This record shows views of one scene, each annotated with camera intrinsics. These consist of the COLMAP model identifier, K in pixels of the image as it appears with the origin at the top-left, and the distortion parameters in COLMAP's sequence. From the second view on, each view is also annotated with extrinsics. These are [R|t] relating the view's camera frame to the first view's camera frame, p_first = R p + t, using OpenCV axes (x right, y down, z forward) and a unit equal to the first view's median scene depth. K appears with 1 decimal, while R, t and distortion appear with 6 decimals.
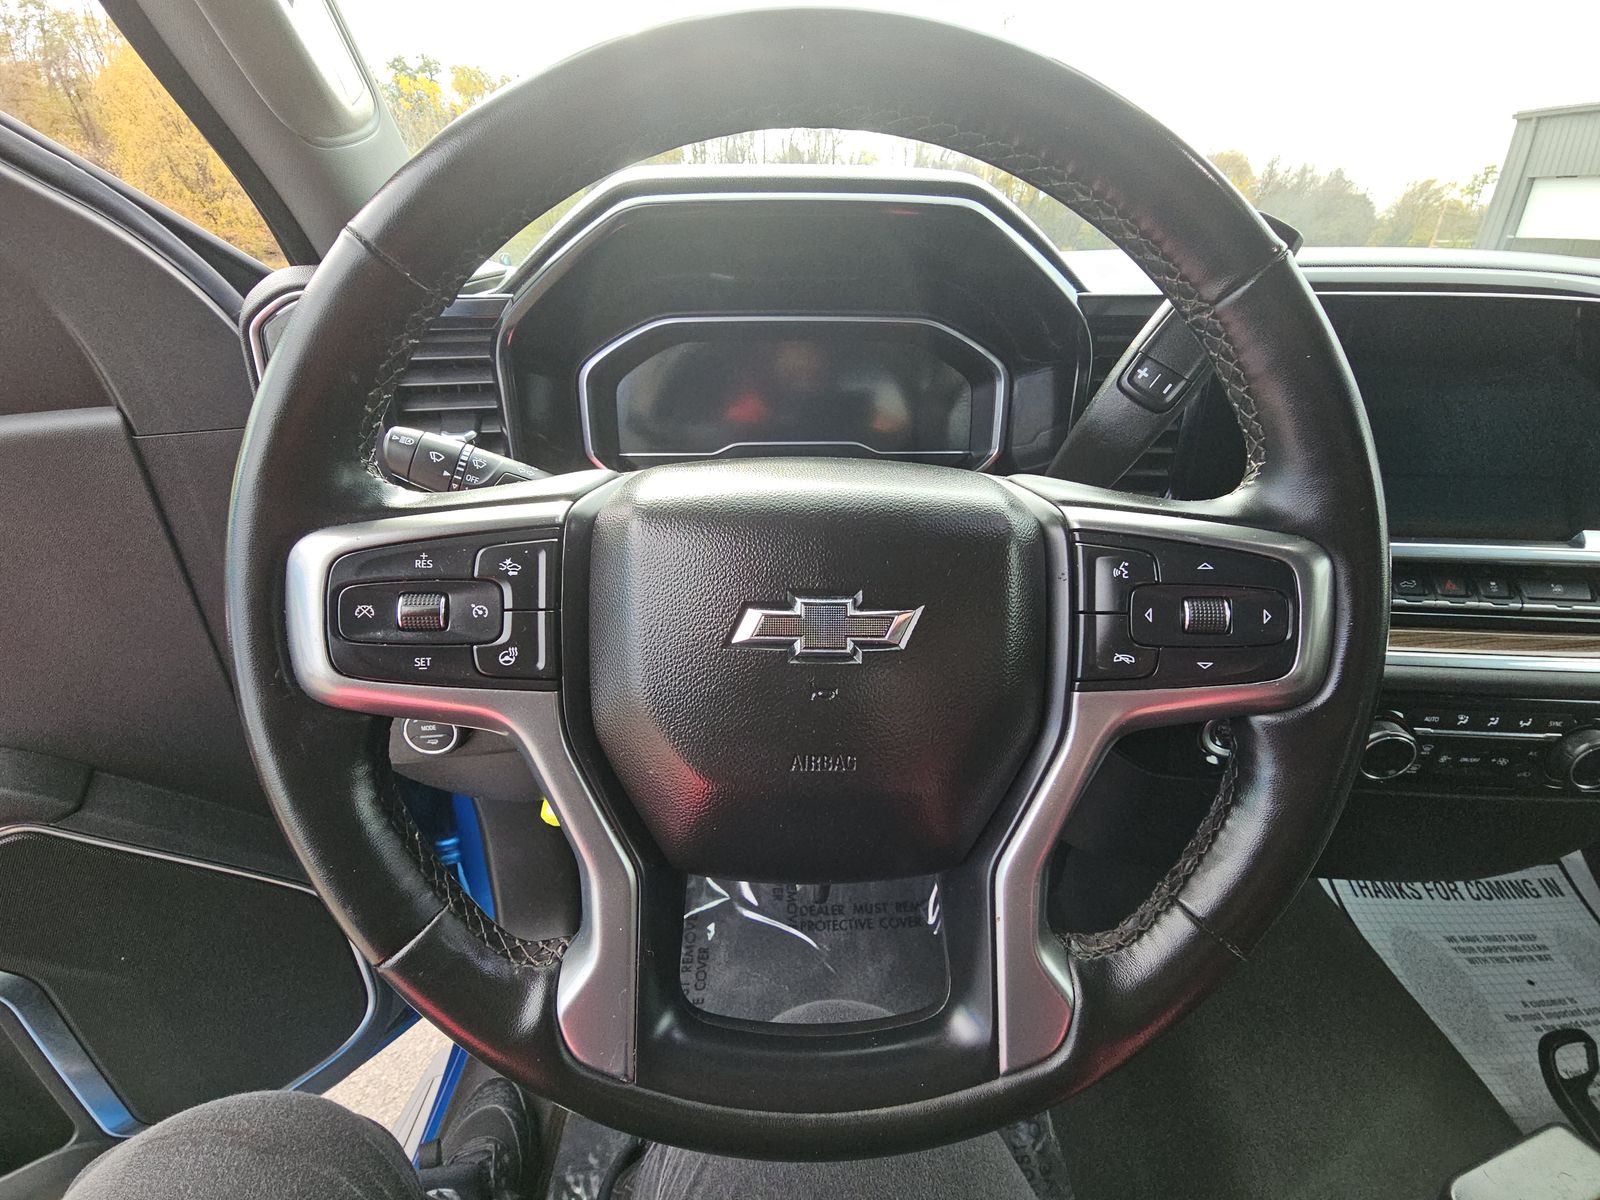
lens RADIAL K [[636.6, 0, 816.5], [0, 636.6, 595.0], [0, 0, 1]] dist [0.036866, -0.022593]
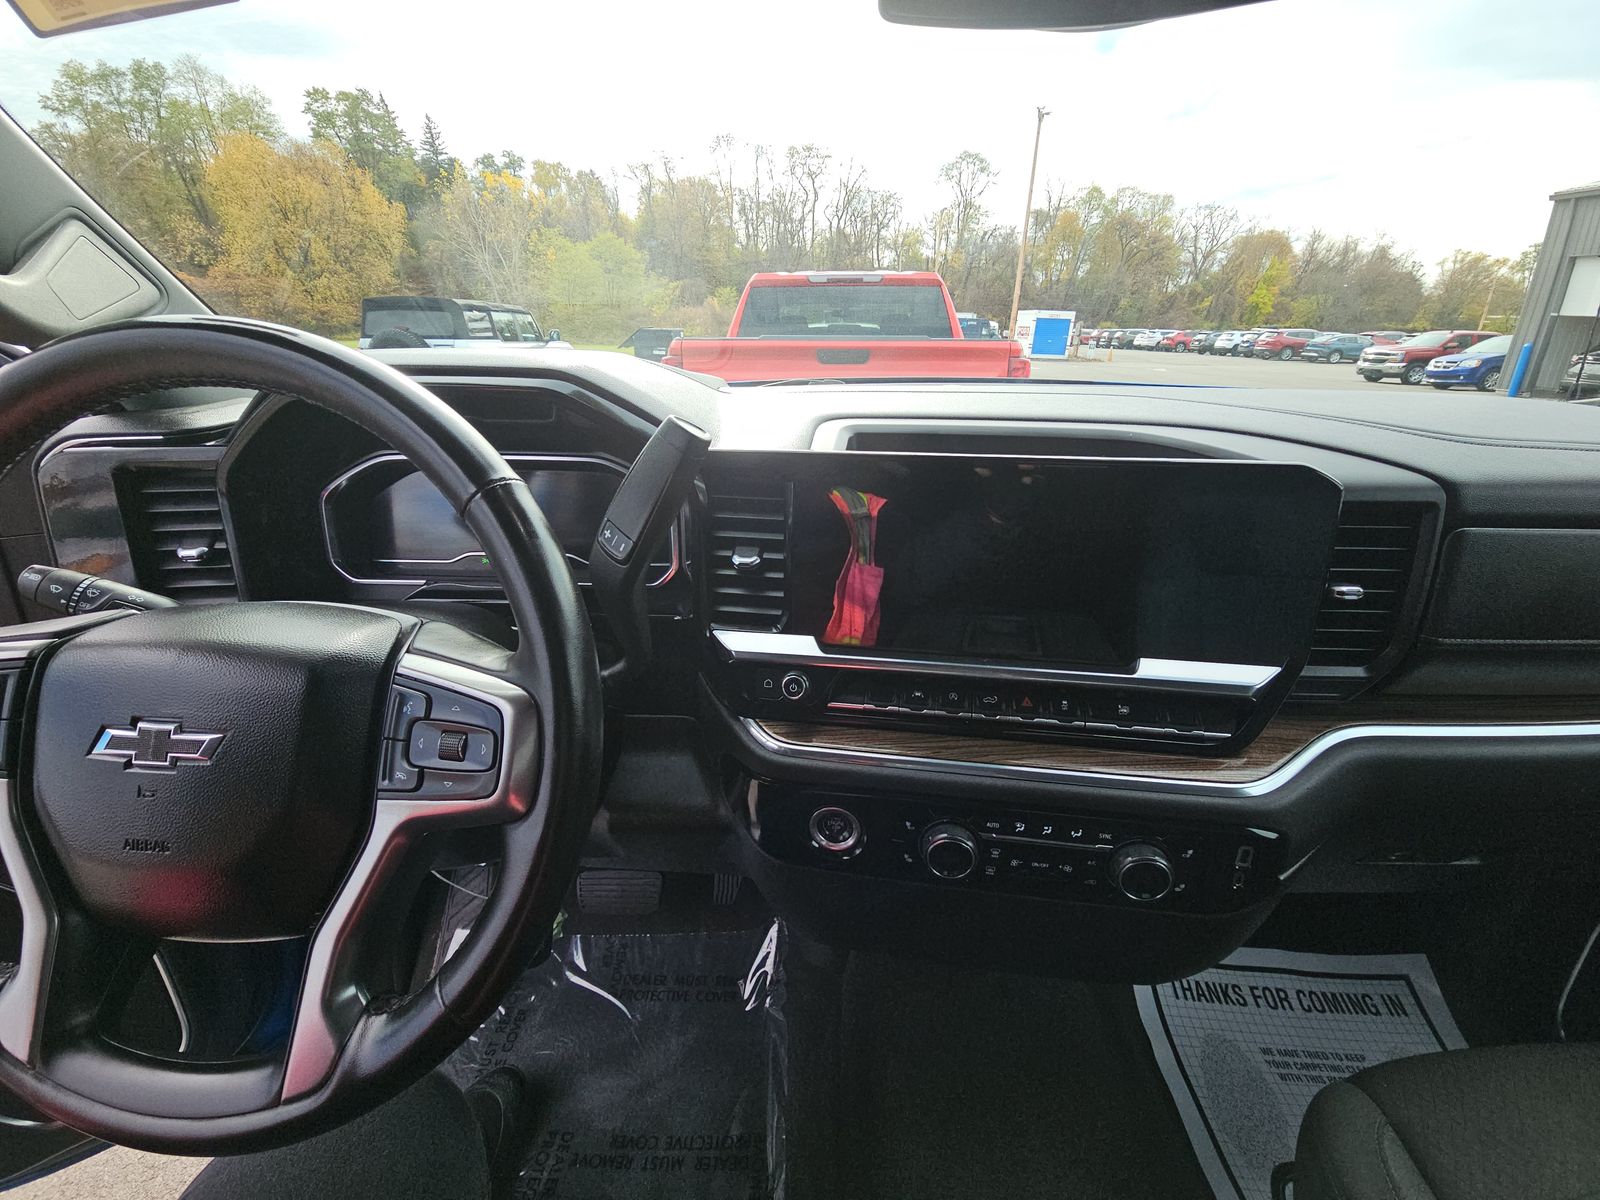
lens RADIAL K [[641.2, 0, 814.5], [0, 641.2, 598.6], [0, 0, 1]] dist [0.011104, -0.008676]
pose [[0.997668, 0.029107, -0.061732, 0.323169], [-0.034297, 0.995811, -0.084755, -0.041765], [0.059007, 0.086674, 0.994488, -0.068179]]
